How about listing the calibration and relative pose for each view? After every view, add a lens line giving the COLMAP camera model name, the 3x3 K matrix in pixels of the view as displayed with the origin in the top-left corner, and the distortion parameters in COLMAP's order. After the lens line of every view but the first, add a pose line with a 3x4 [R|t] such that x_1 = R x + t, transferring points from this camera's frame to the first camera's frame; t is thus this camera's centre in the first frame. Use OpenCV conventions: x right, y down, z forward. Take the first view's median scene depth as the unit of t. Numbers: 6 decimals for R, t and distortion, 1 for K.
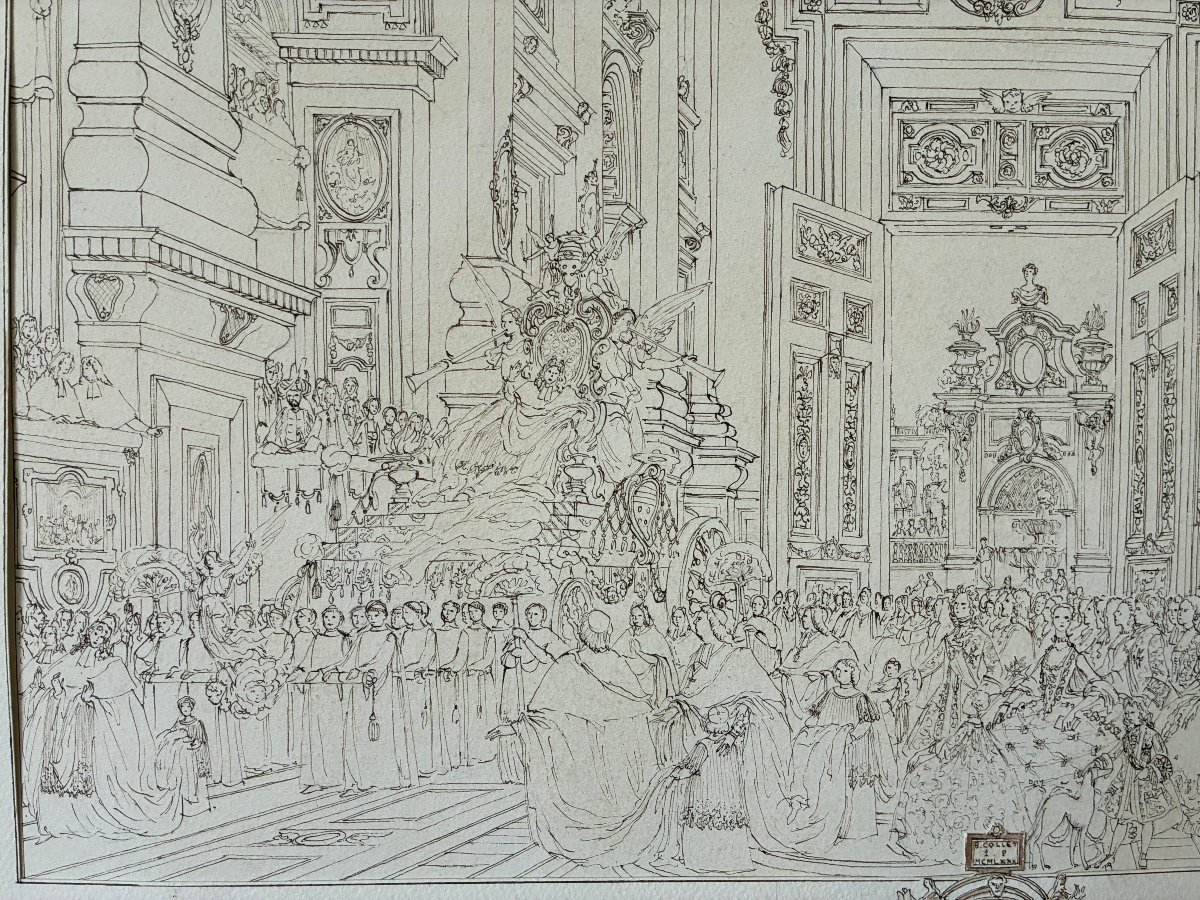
lens RADIAL K [[897.2, 0, 600.0], [0, 897.2, 450.0], [0, 0, 1]] dist [0.025378, -0.045415]
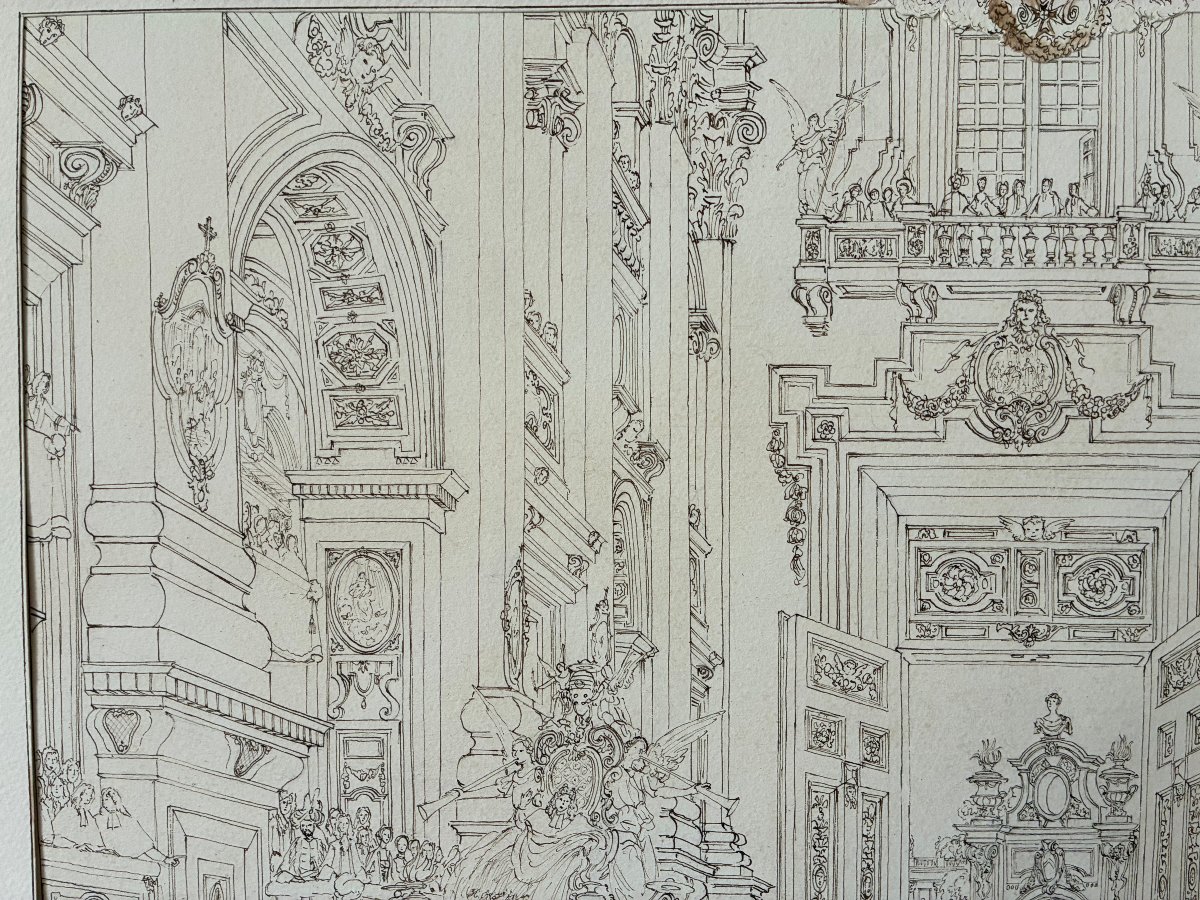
lens RADIAL K [[897.2, 0, 600.0], [0, 897.2, 450.0], [0, 0, 1]] dist [0.025378, -0.045415]
pose [[0.999225, -0.003777, -0.039184, 0.027098], [0.003731, 0.999992, -0.001254, -0.470296], [0.039188, 0.001107, 0.999231, 0.007269]]
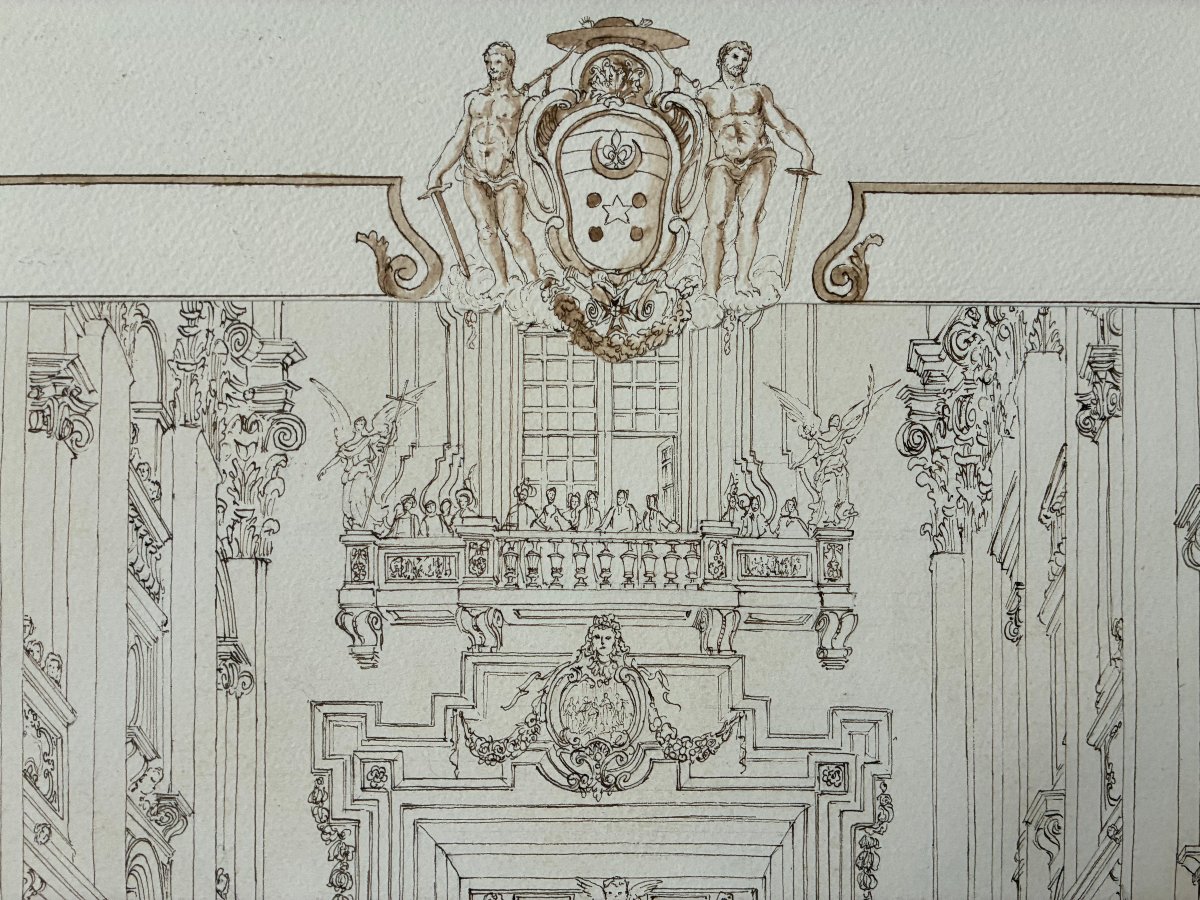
lens RADIAL K [[897.2, 0, 600.0], [0, 897.2, 450.0], [0, 0, 1]] dist [0.025378, -0.045415]
pose [[0.999969, -0.007266, 0.003151, 0.440968], [0.007482, 0.997155, -0.075010, -0.731952], [-0.002597, 0.075031, 0.997178, 0.129414]]
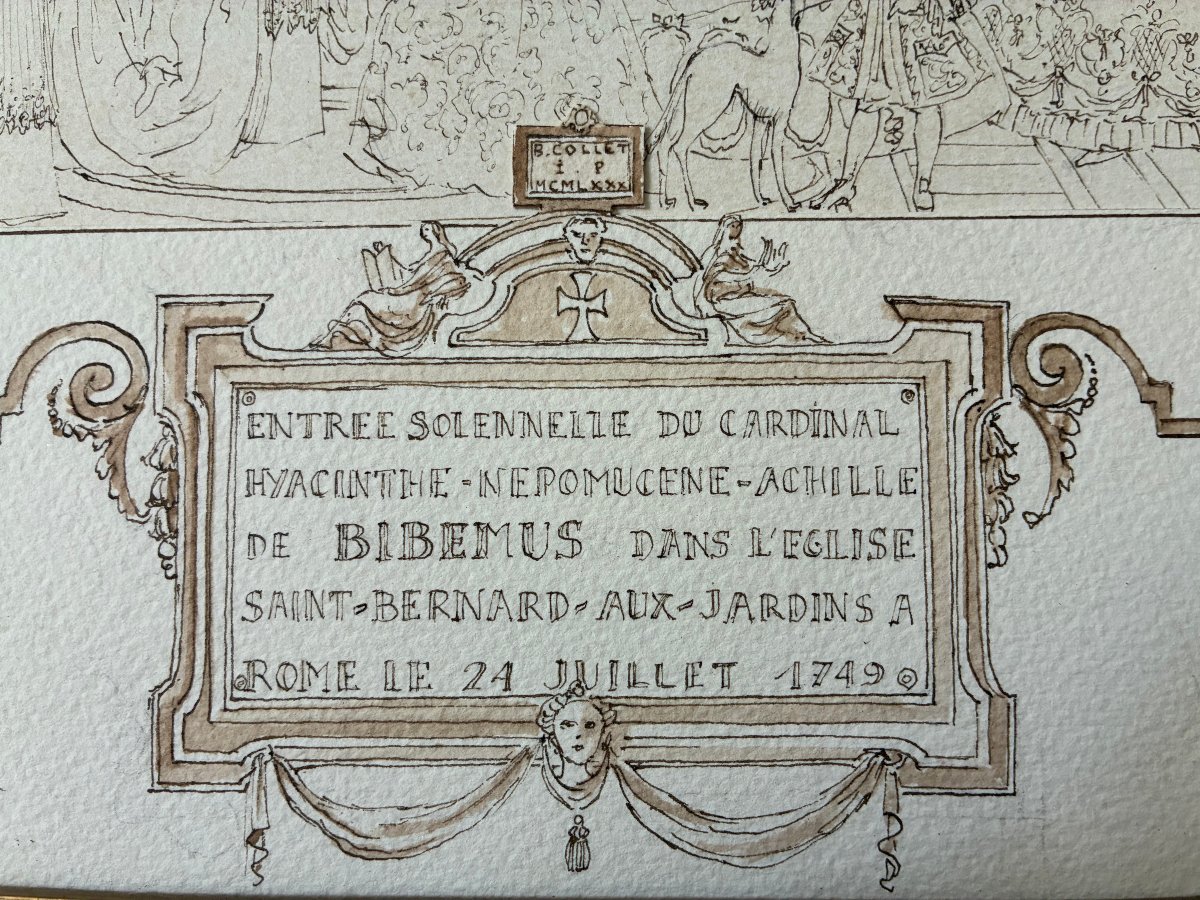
lens RADIAL K [[897.2, 0, 600.0], [0, 897.2, 450.0], [0, 0, 1]] dist [0.025378, -0.045415]
pose [[0.998994, -0.010127, -0.043687, 0.473166], [0.006173, 0.995950, -0.089692, 0.638320], [0.044419, 0.089332, 0.995011, 0.566290]]
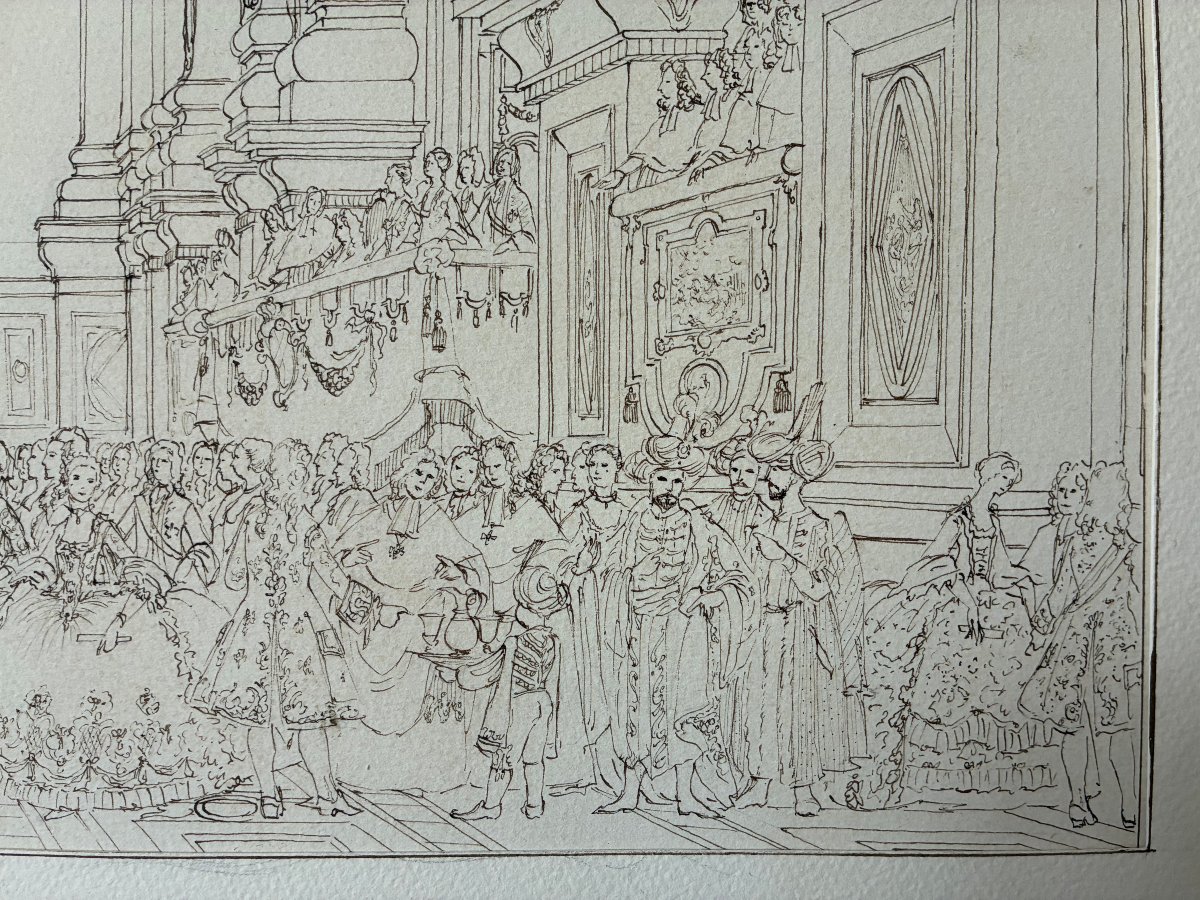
lens RADIAL K [[897.2, 0, 600.0], [0, 897.2, 450.0], [0, 0, 1]] dist [0.025378, -0.045415]
pose [[0.999042, -0.016628, -0.040475, 1.152327], [0.016704, 0.999859, 0.001542, 0.178552], [0.040443, -0.002217, 0.999179, 0.355696]]
